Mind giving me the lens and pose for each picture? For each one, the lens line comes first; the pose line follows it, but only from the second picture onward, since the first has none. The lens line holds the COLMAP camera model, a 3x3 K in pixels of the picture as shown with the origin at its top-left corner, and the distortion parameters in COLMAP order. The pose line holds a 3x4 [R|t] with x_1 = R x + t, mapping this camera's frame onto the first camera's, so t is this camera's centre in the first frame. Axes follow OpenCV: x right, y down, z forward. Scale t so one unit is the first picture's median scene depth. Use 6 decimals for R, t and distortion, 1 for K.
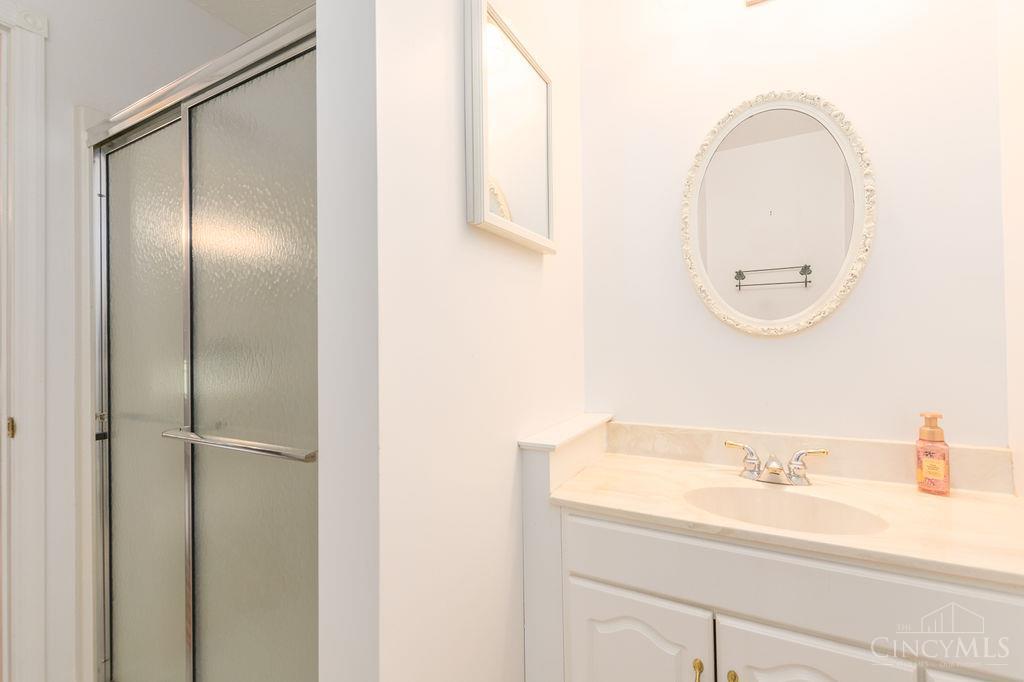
lens RADIAL K [[477.0, 0, 519.4], [0, 477.0, 334.1], [0, 0, 1]] dist [0.001355, -0.001135]
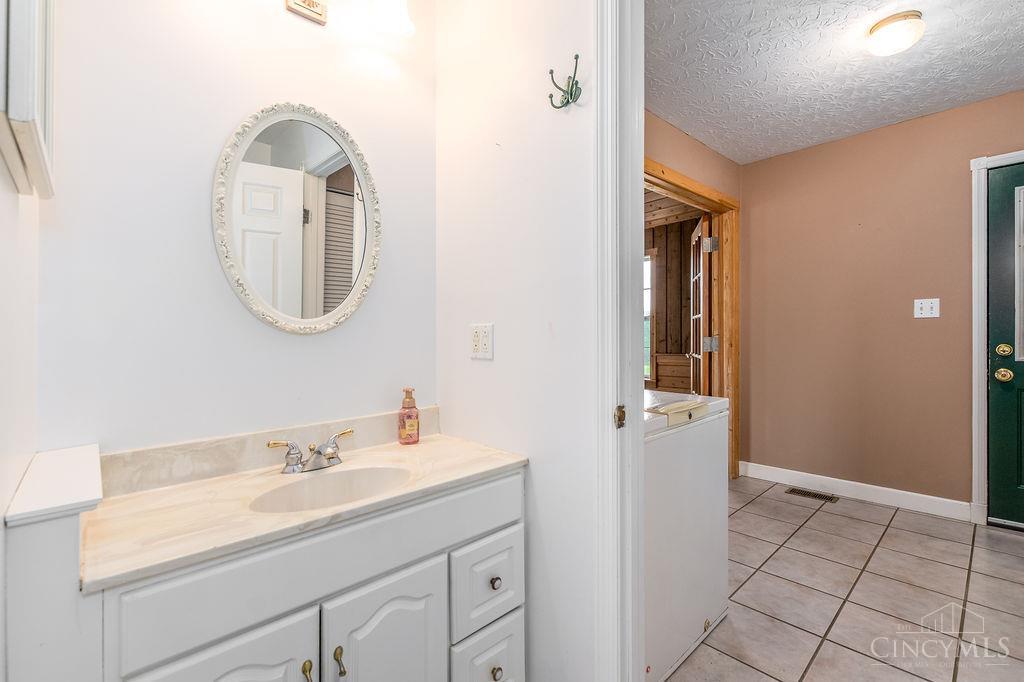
lens RADIAL K [[477.0, 0, 519.4], [0, 477.0, 334.1], [0, 0, 1]] dist [0.001355, -0.001135]
pose [[0.267342, 0.008251, 0.963566, -0.395950], [-0.005622, 0.999960, -0.007003, 0.009465], [-0.963585, -0.003545, 0.267378, 0.269708]]
